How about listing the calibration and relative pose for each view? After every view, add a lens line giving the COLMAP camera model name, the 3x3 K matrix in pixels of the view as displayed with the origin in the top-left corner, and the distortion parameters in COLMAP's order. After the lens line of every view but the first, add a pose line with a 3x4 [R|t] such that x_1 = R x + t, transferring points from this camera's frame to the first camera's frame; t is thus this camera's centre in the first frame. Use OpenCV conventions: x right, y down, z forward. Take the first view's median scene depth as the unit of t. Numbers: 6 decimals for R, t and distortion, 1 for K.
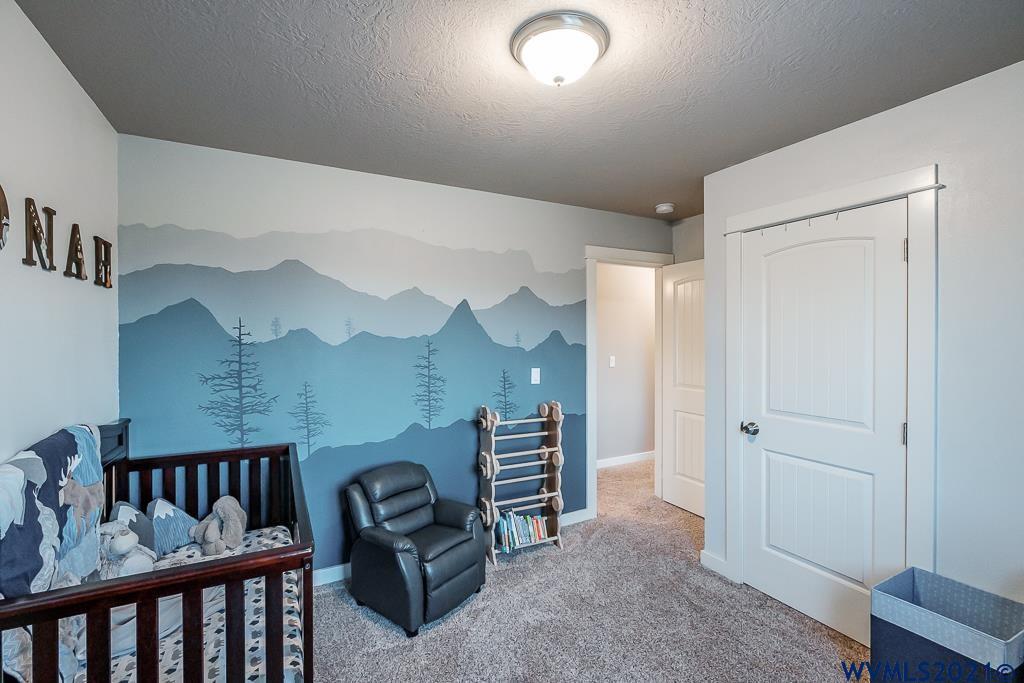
lens RADIAL K [[449.4, 0, 512.1], [0, 449.4, 340.2], [0, 0, 1]] dist [-0.001129, 0.000071]
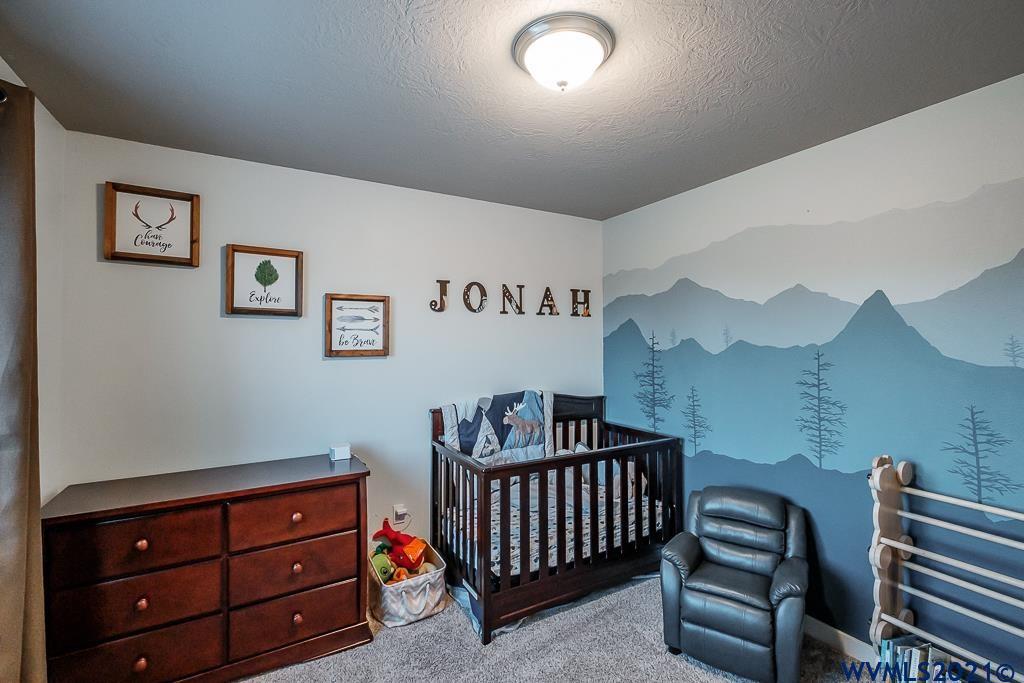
lens RADIAL K [[449.4, 0, 511.5], [0, 449.4, 339.1], [0, 0, 1]] dist [-0.001129, 0.000071]
pose [[0.039849, -0.008853, -0.999166, 0.629493], [-0.007536, 0.999930, -0.009161, -0.010136], [0.999177, 0.007895, 0.039780, 0.508008]]
